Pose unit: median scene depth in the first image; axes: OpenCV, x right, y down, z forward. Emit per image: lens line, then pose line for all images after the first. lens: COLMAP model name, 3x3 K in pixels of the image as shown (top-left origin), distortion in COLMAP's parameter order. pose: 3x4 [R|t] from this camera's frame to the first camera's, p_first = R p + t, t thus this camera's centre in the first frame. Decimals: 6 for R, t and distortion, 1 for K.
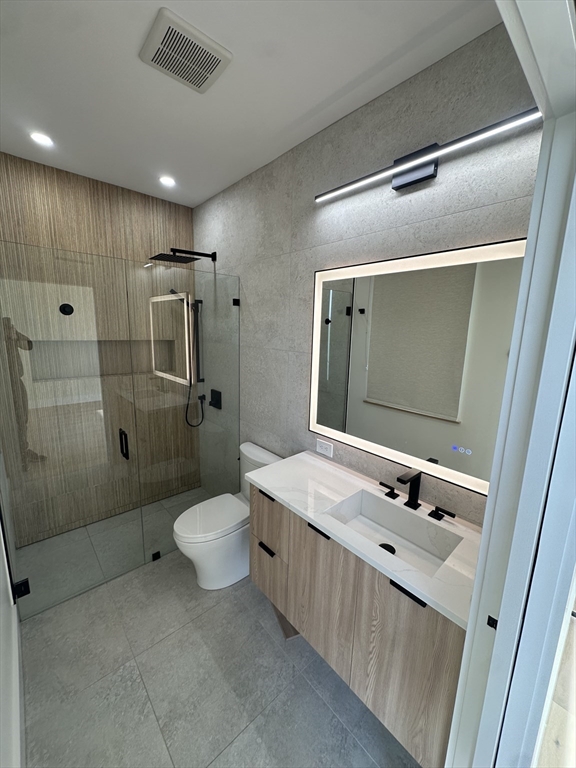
lens RADIAL K [[304.4, 0, 288.0], [0, 304.4, 384.0], [0, 0, 1]] dist [-0.005883, 0.000239]
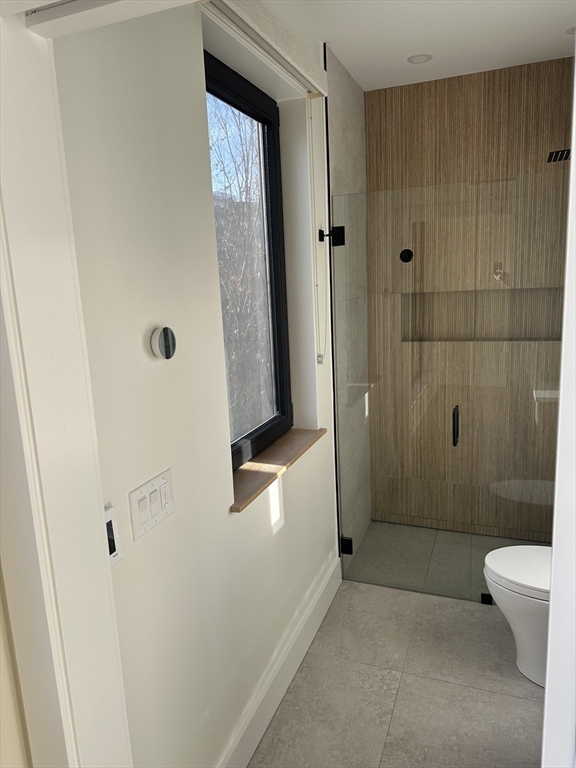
lens RADIAL K [[553.2, 0, 288.0], [0, 553.2, 384.0], [0, 0, 1]] dist [0.037569, -0.053403]
pose [[0.443588, 0.125084, -0.887459, 0.494156], [-0.106571, 0.990549, 0.086346, 0.018309], [0.889872, 0.056276, 0.452726, -0.012602]]
